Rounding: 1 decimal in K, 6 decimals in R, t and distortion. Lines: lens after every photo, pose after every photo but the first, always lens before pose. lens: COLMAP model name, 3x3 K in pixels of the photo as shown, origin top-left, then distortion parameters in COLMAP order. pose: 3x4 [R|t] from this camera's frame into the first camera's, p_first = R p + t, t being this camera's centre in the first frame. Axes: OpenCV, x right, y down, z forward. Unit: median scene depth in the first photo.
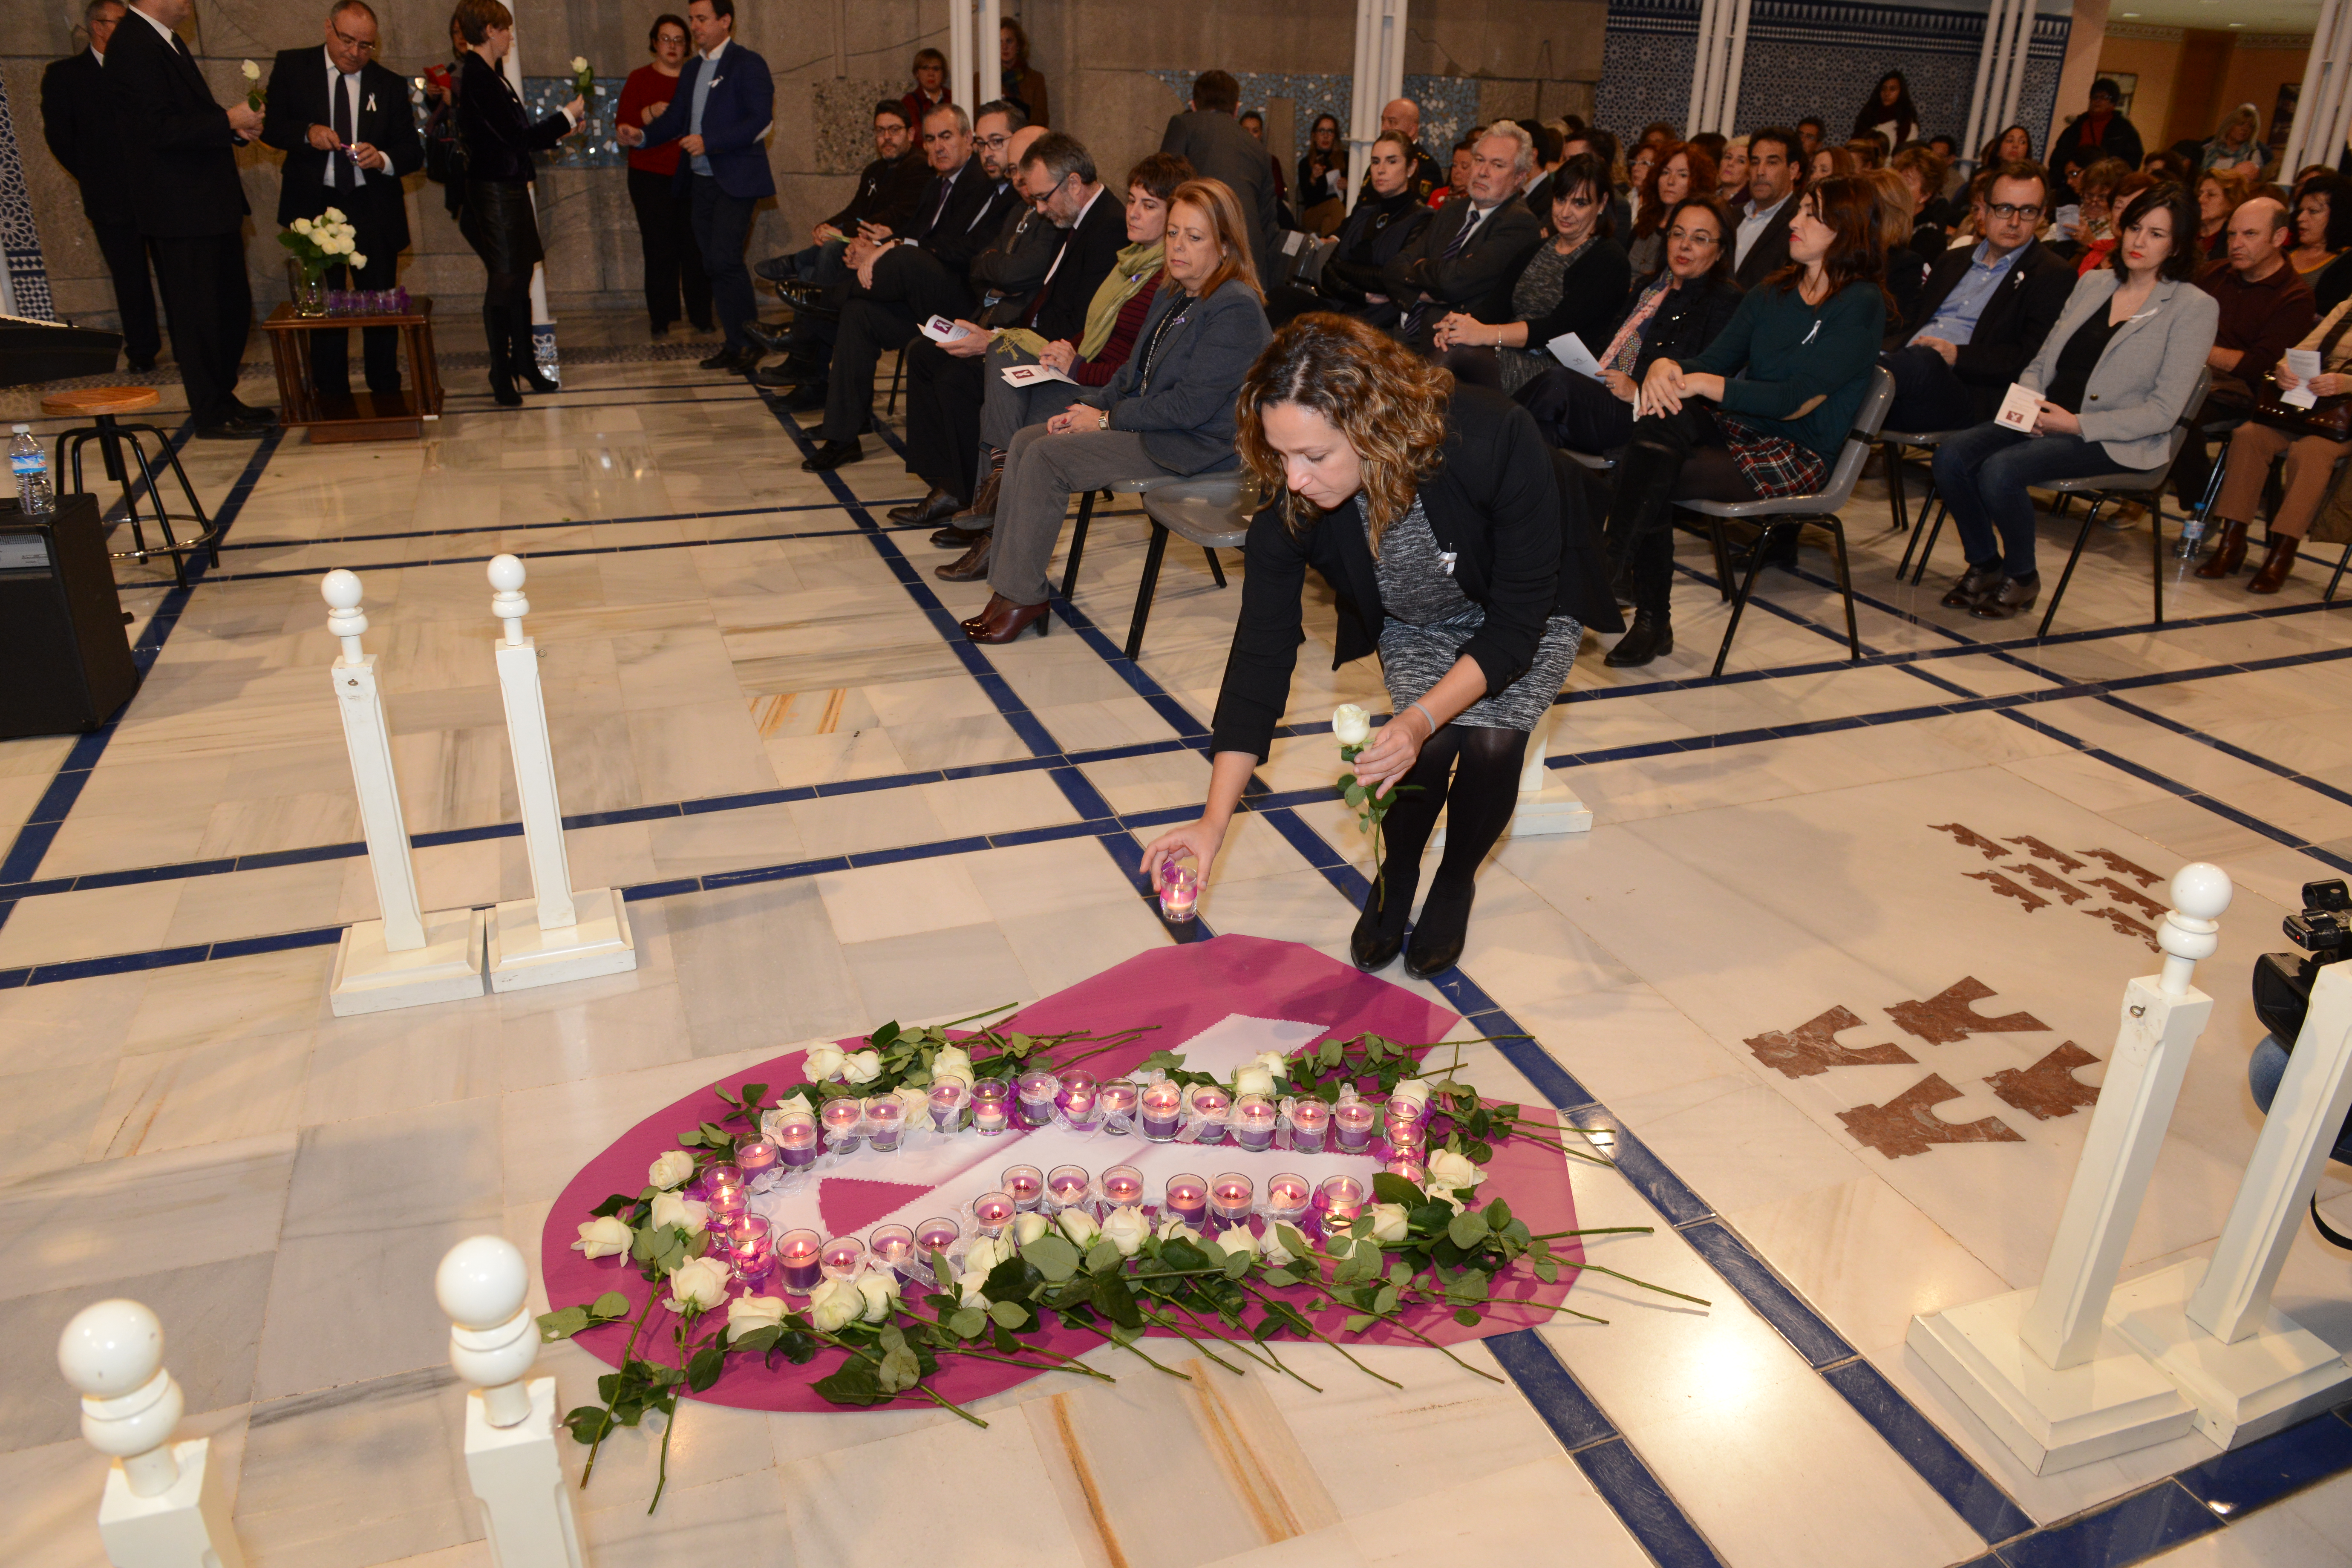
lens RADIAL K [[1588.6, 0, 1172.1], [0, 1588.6, 785.5], [0, 0, 1]] dist [-0.055793, 0.002617]
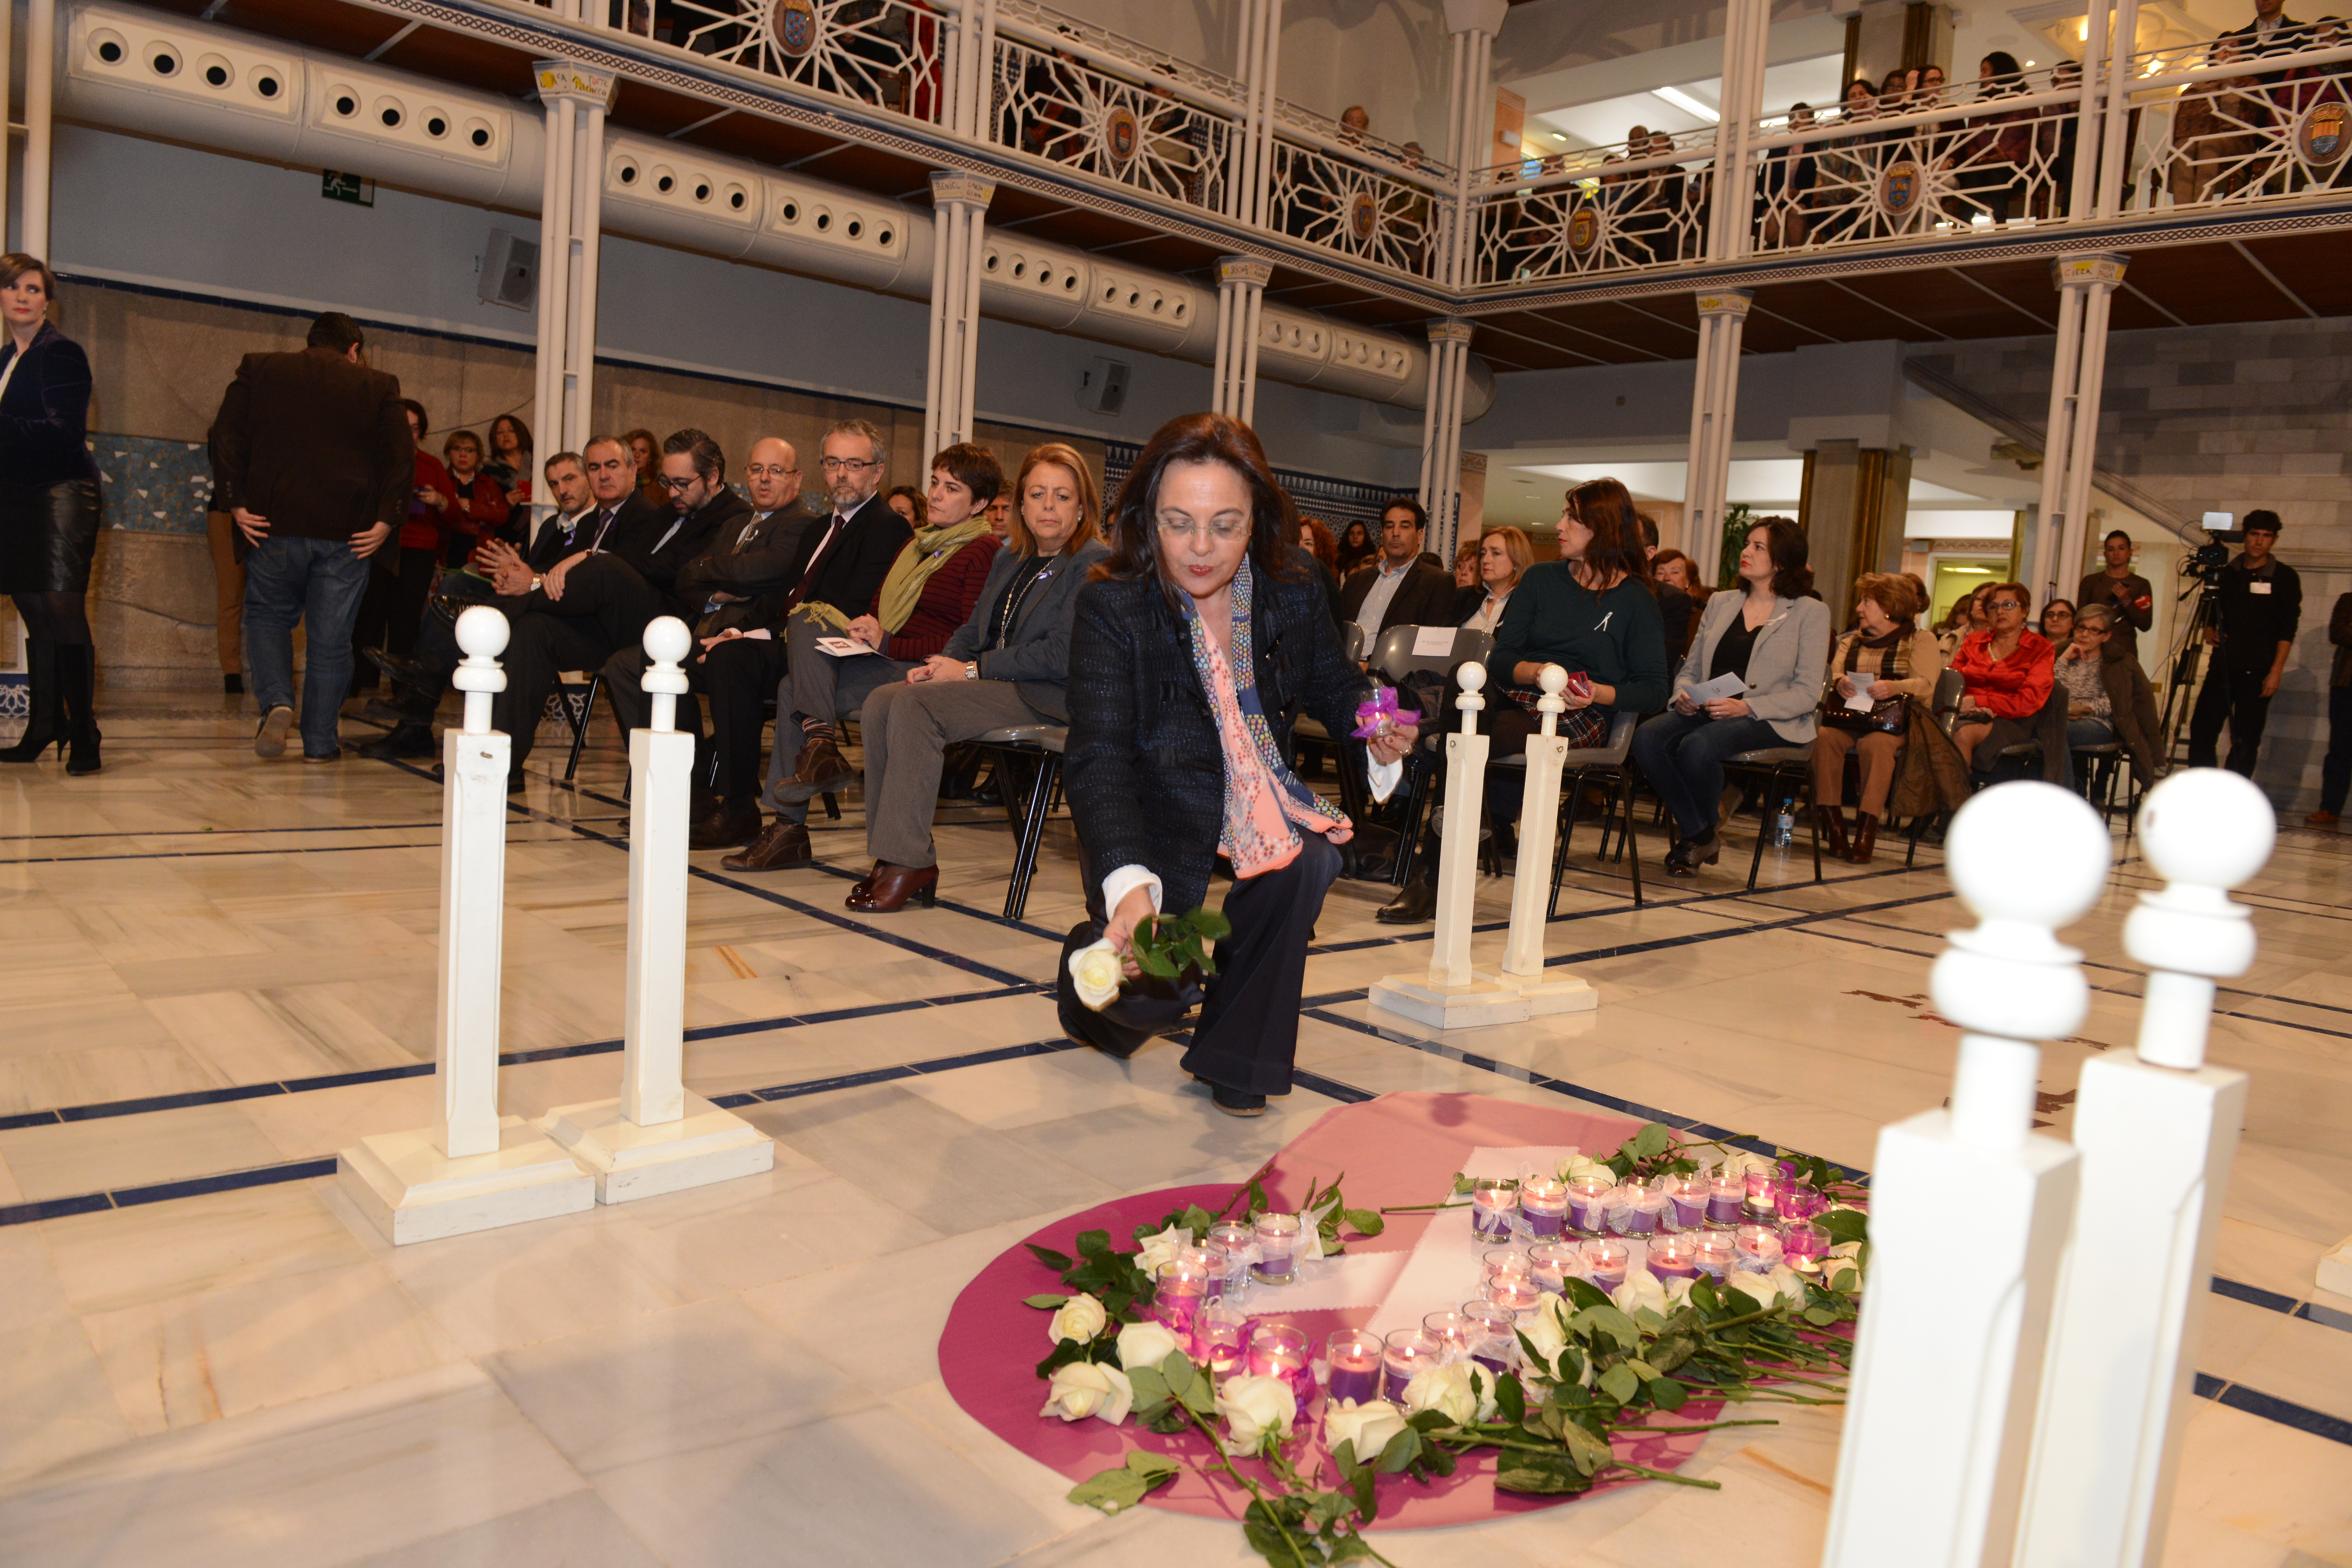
lens RADIAL K [[1596.4, 0, 1172.1], [0, 1596.4, 787.9], [0, 0, 1]] dist [-0.052569, -0.000511]
pose [[0.926503, -0.000862, 0.376286, -0.455805], [0.111133, 0.956016, -0.271445, 0.172353], [-0.359501, 0.293312, 0.885848, 0.197935]]
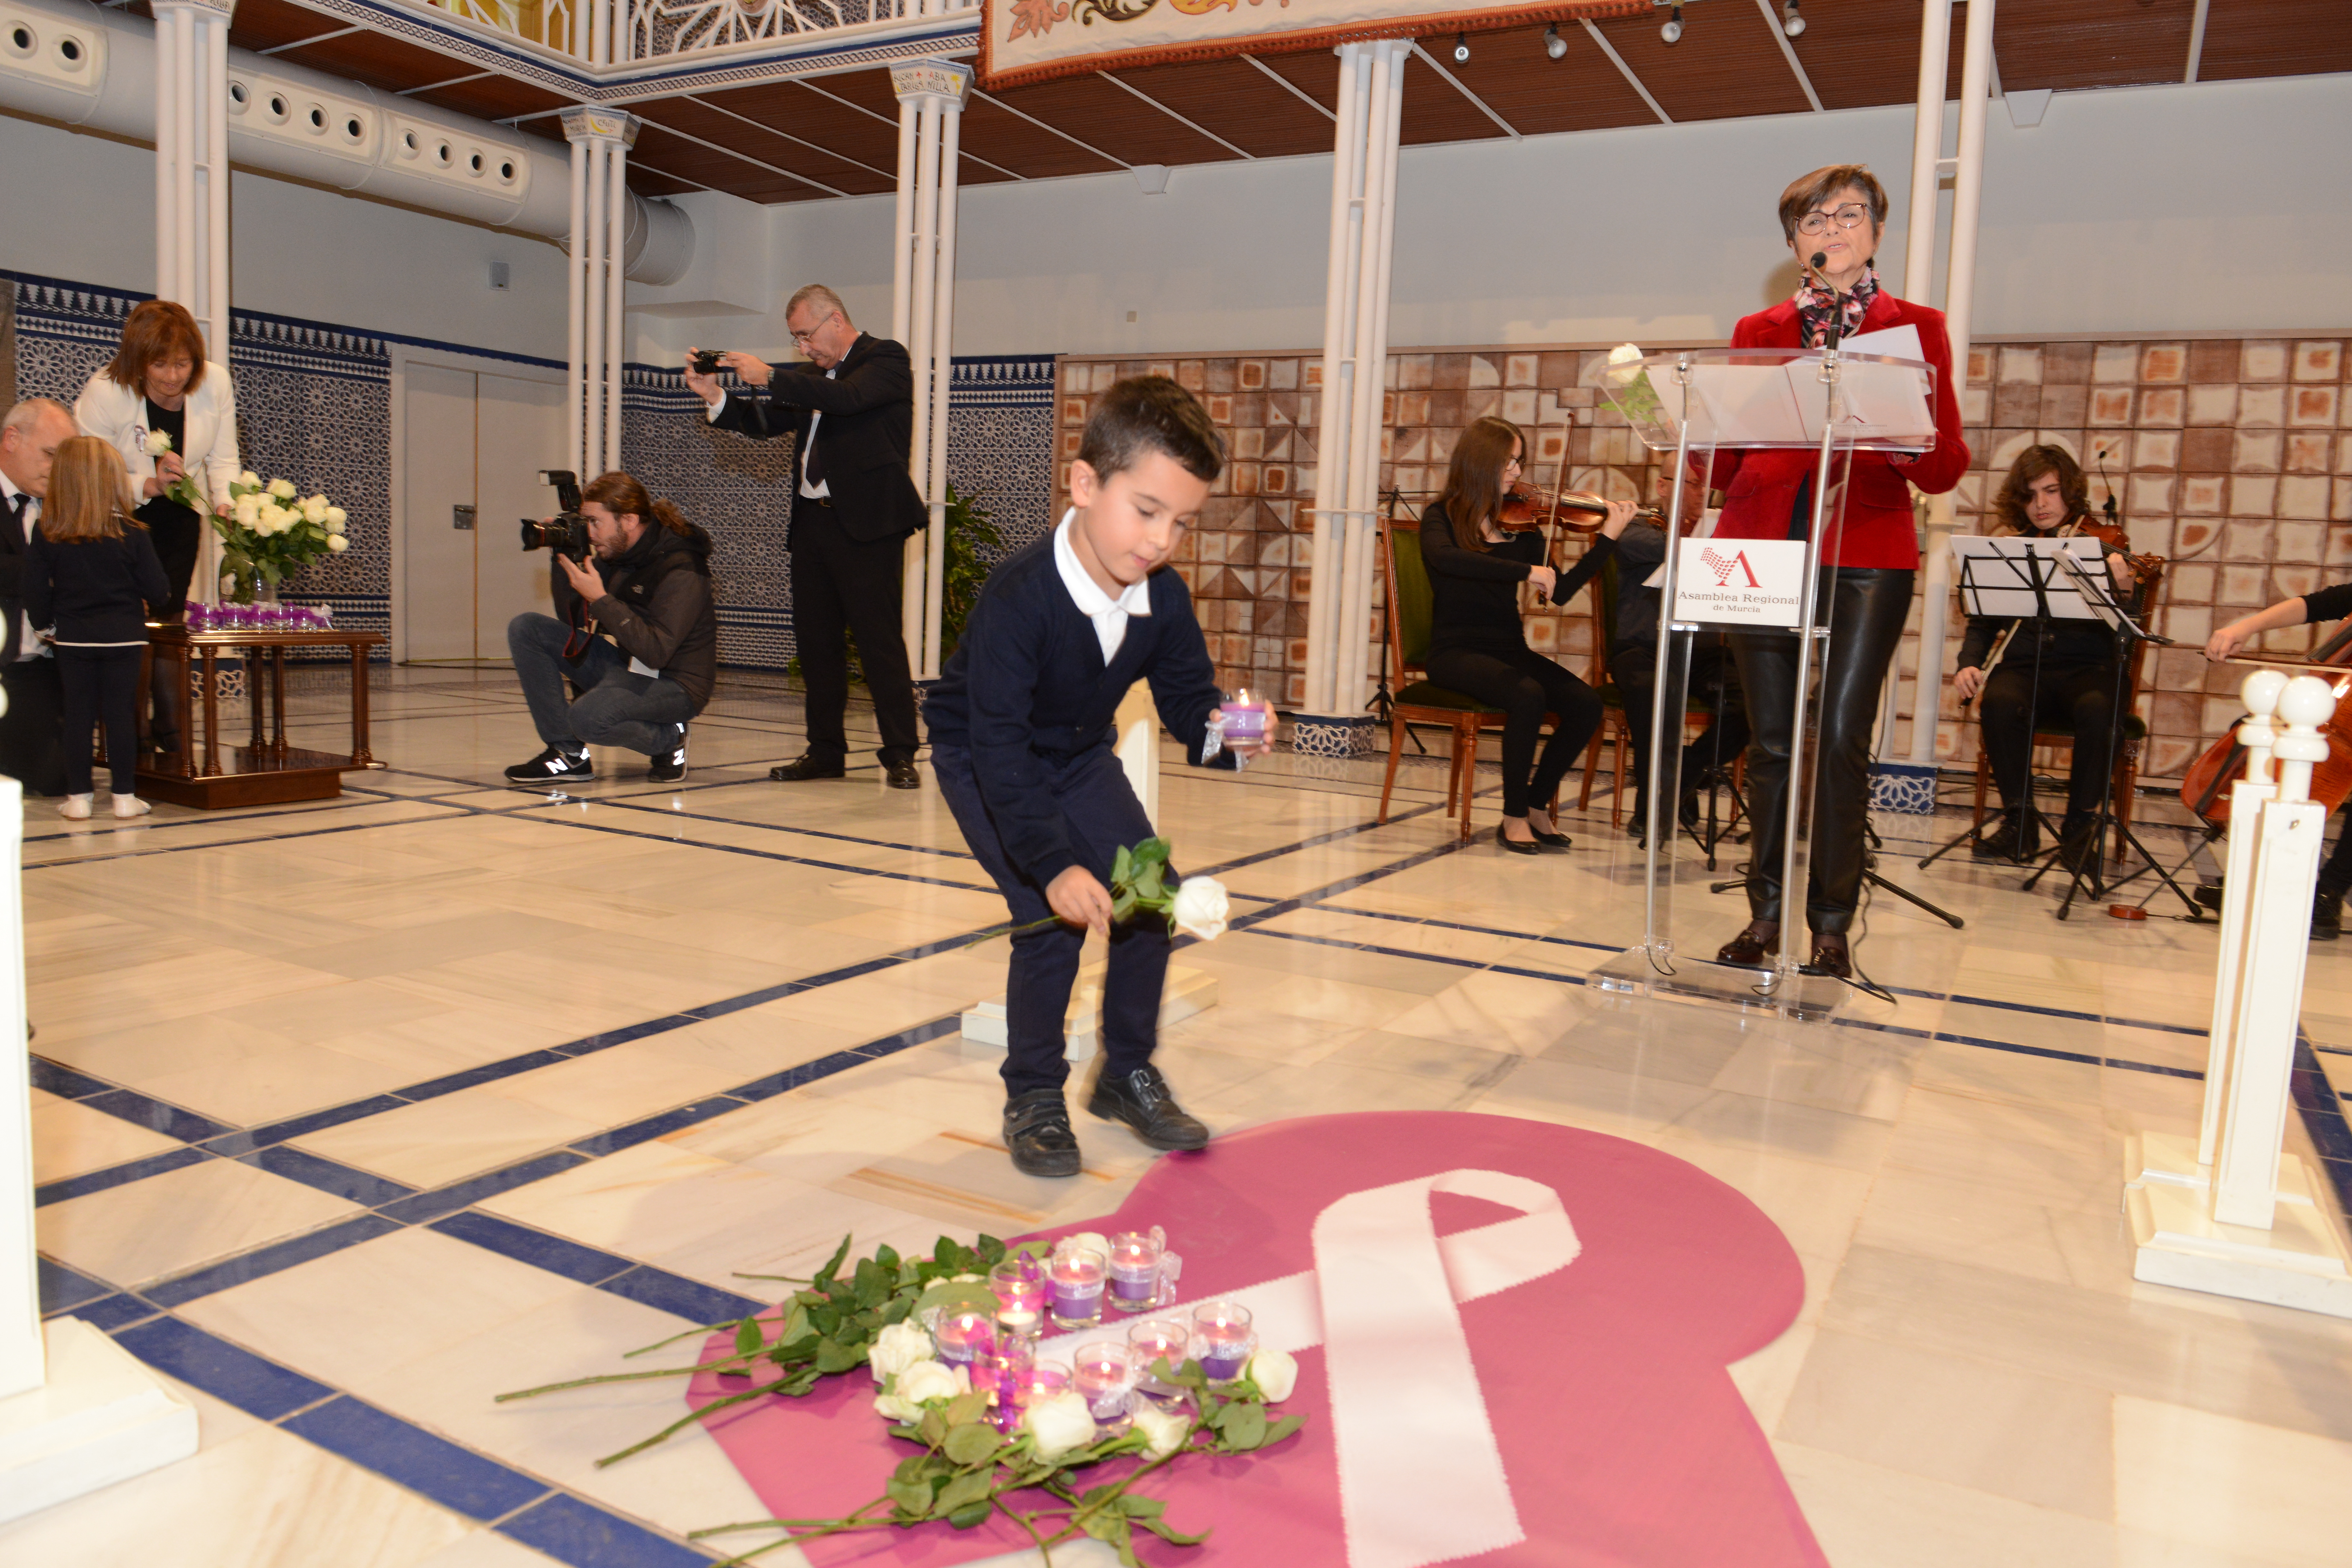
lens RADIAL K [[1693.4, 0, 1170.6], [0, 1693.4, 787.7], [0, 0, 1]] dist [-0.040221, -0.006347]
pose [[-0.764278, 0.018517, -0.644621, 0.446010], [-0.319897, 0.857049, 0.403897, -0.226887], [0.559951, 0.514902, -0.649100, 1.141238]]
